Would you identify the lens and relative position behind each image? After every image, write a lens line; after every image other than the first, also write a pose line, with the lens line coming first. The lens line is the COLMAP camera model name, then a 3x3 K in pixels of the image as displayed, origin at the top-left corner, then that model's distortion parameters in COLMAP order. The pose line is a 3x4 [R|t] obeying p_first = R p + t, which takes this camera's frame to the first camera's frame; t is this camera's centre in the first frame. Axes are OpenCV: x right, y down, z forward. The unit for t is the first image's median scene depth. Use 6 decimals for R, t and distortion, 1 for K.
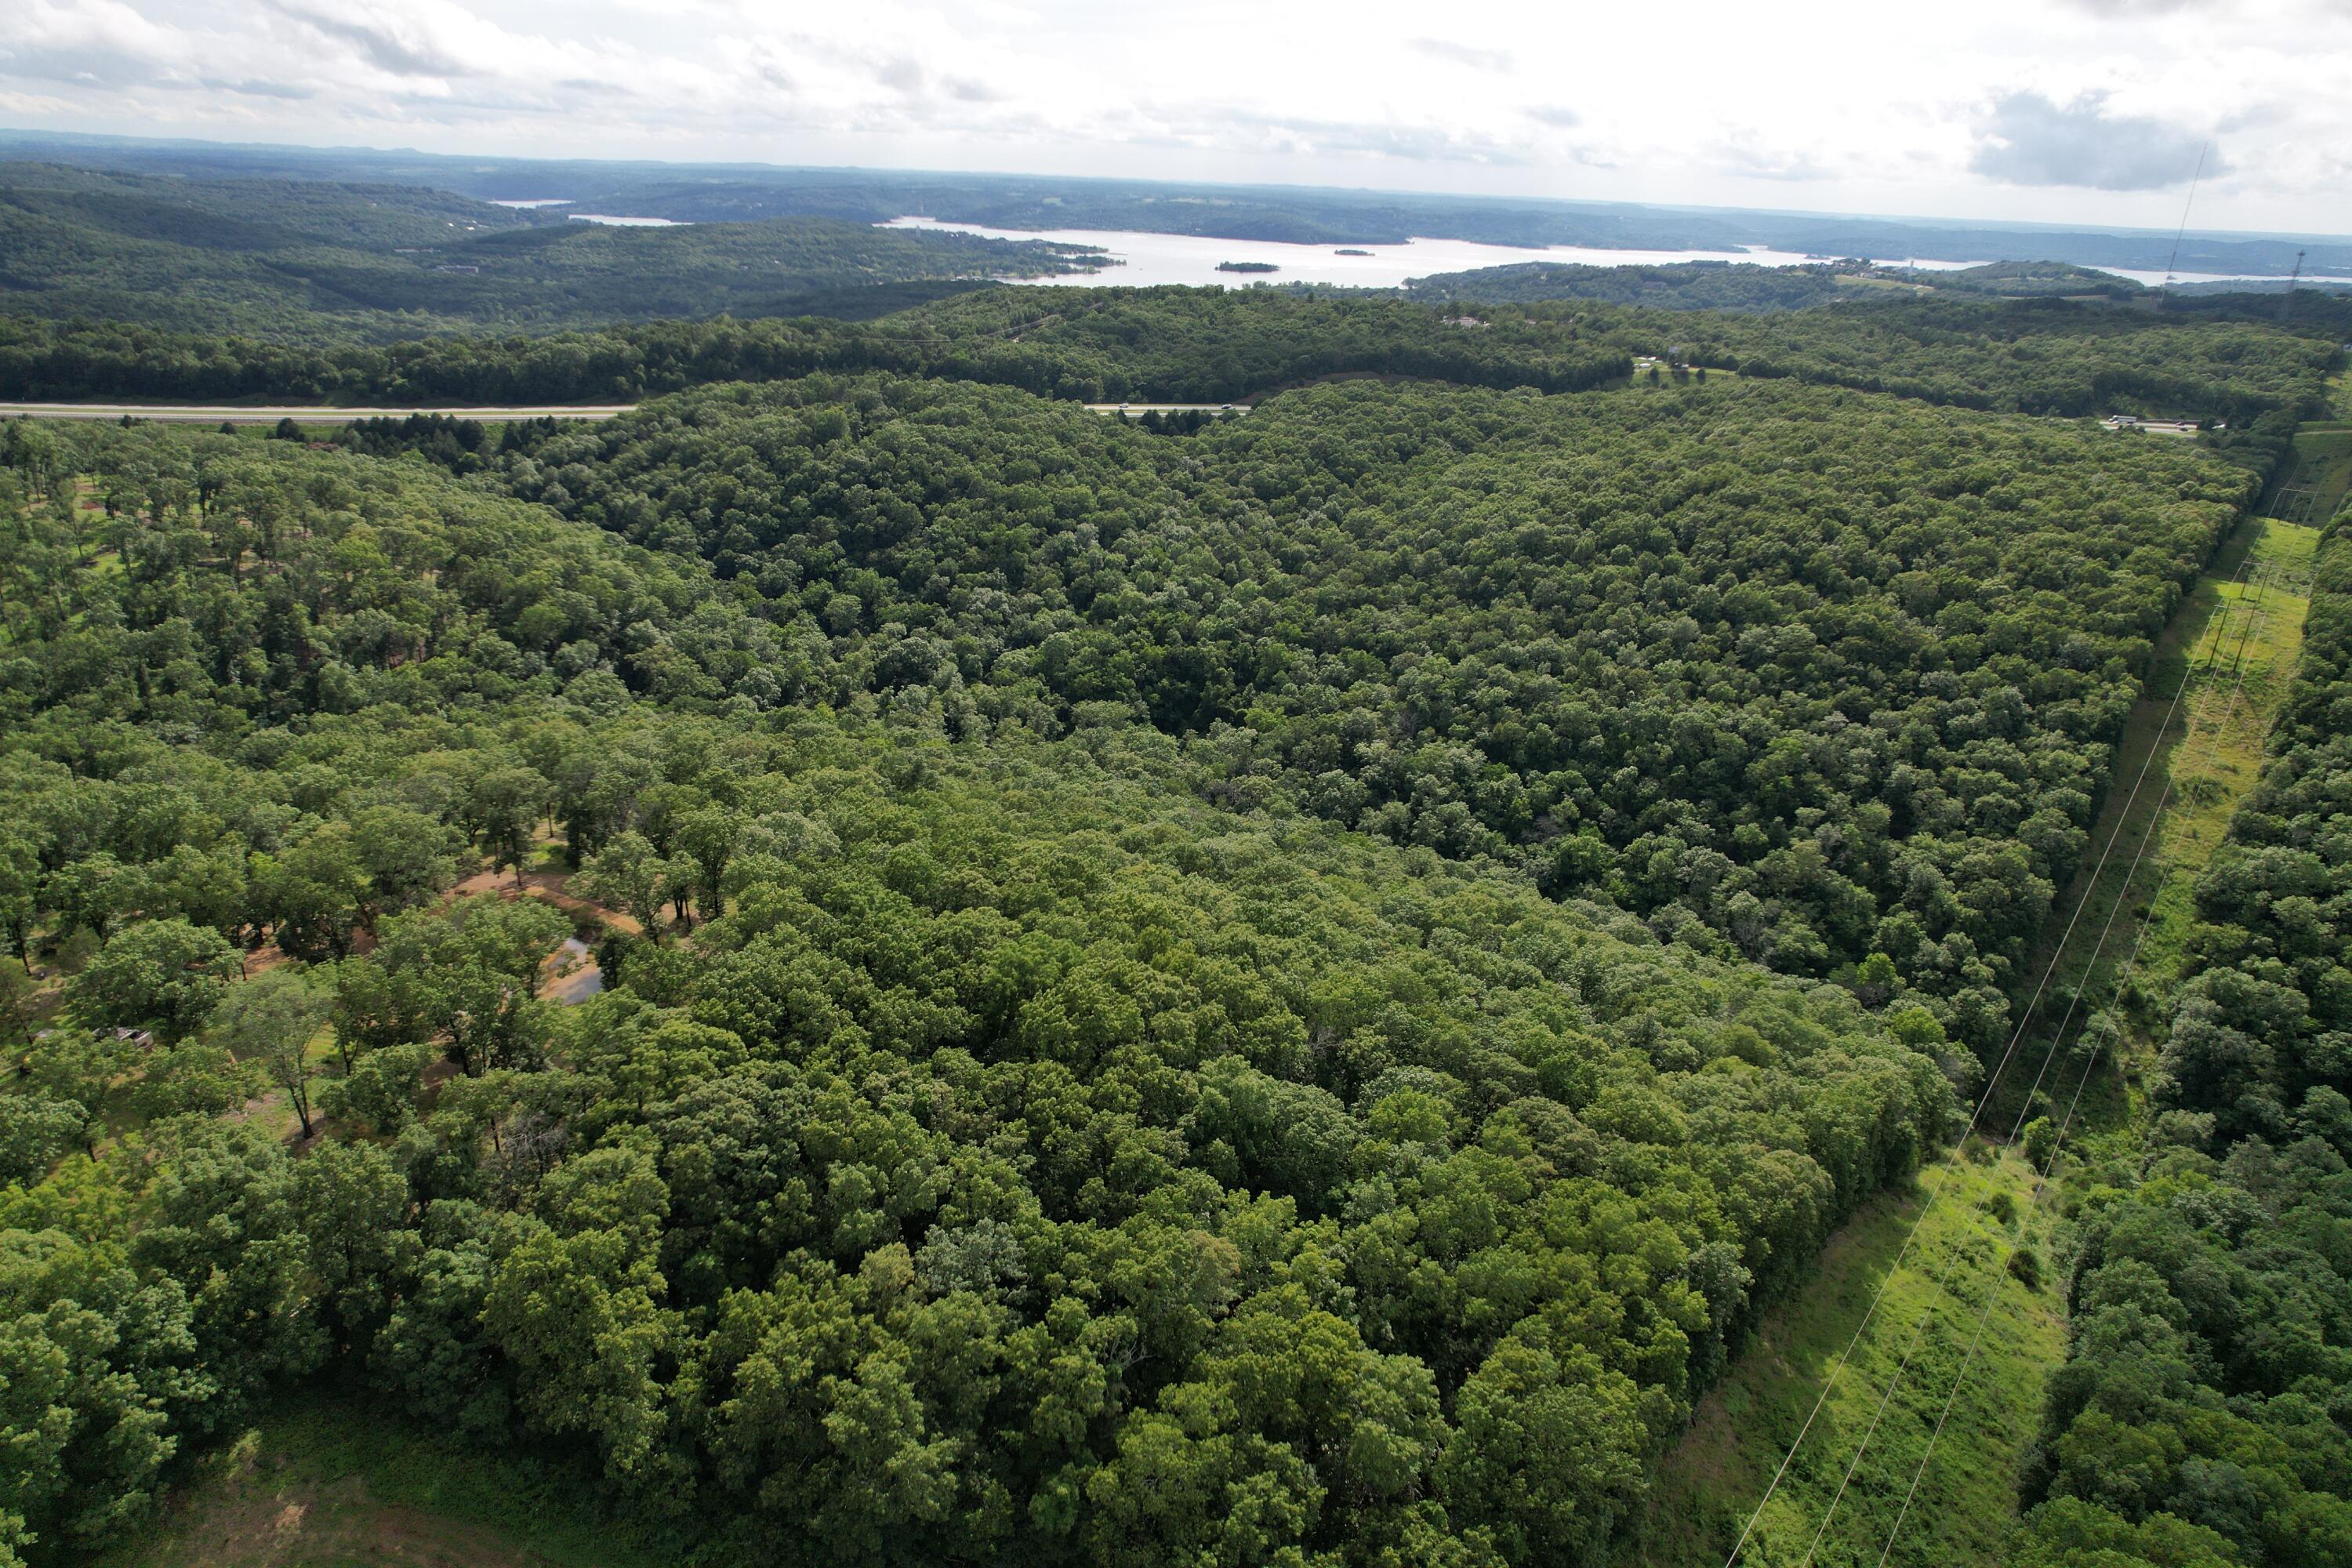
lens RADIAL K [[1502.2, 0, 1177.2], [0, 1502.2, 784.7], [0, 0, 1]] dist [-0.068991, 0.065901]
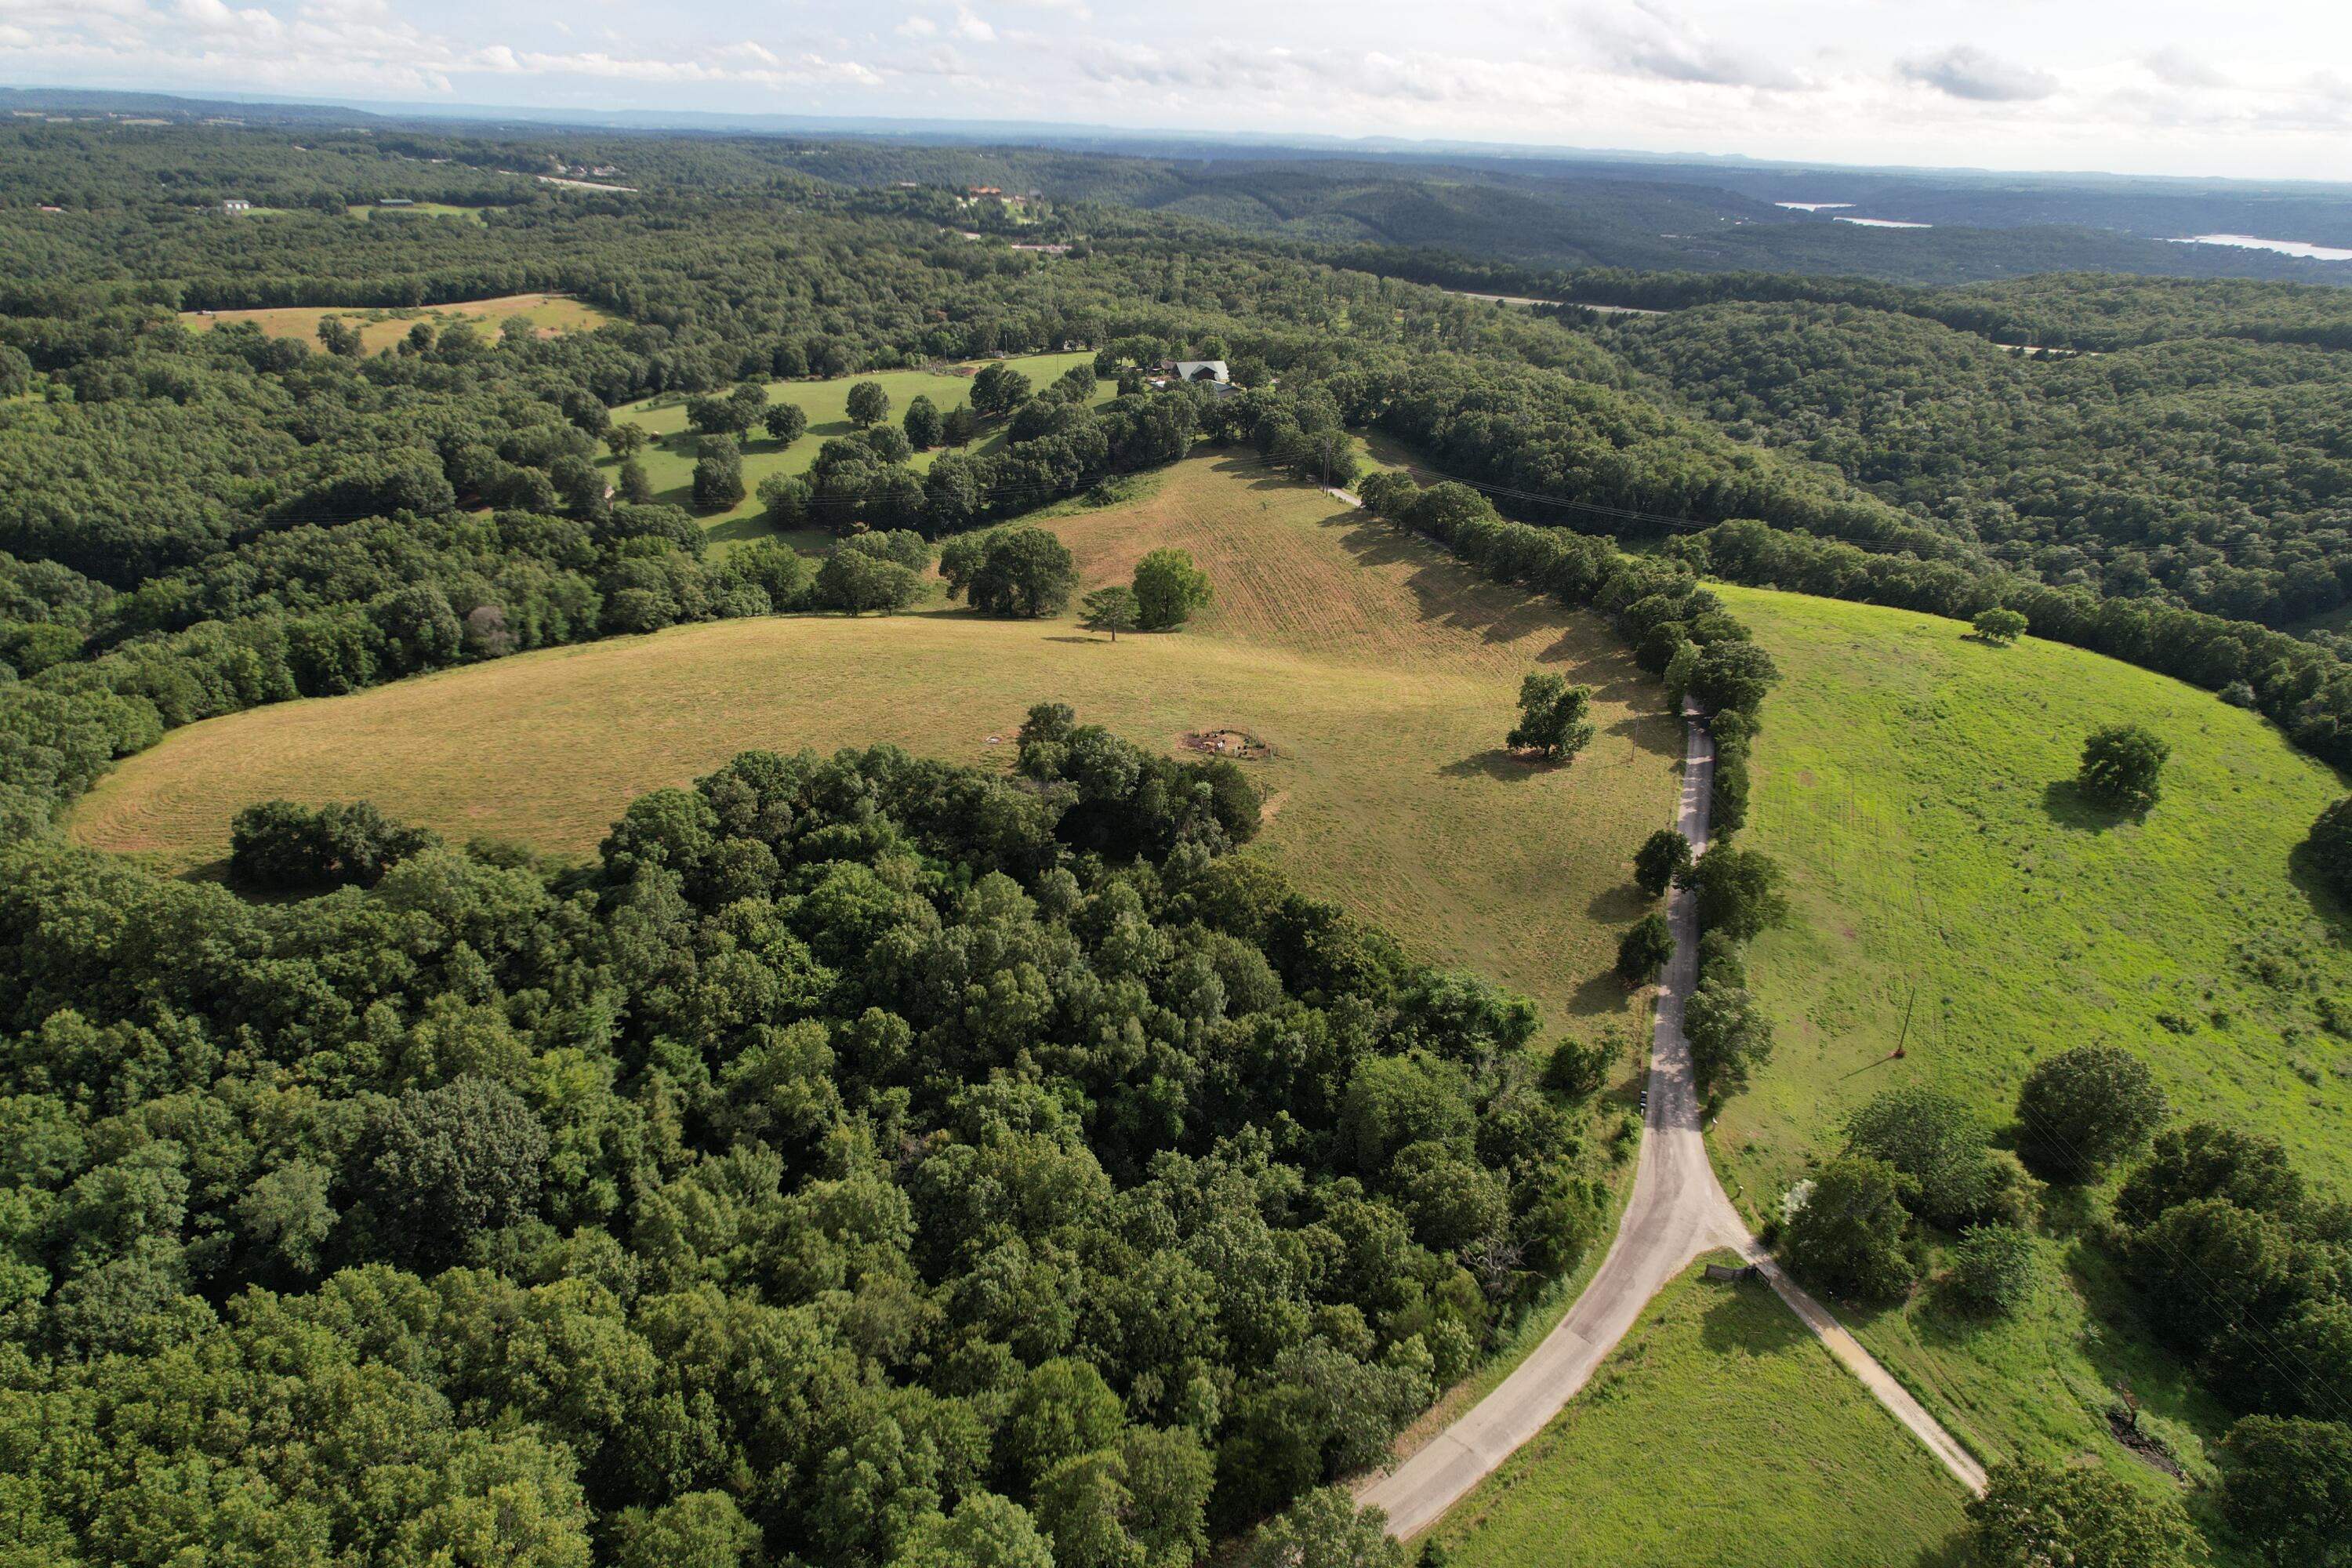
lens RADIAL K [[1502.2, 0, 1196.5], [0, 1502.2, 787.1], [0, 0, 1]] dist [-0.068991, 0.065901]
pose [[0.715823, 0.271062, -0.643524, 0.570172], [-0.272462, 0.956955, 0.100010, 0.298303], [0.642933, 0.103746, 0.758864, -0.688540]]
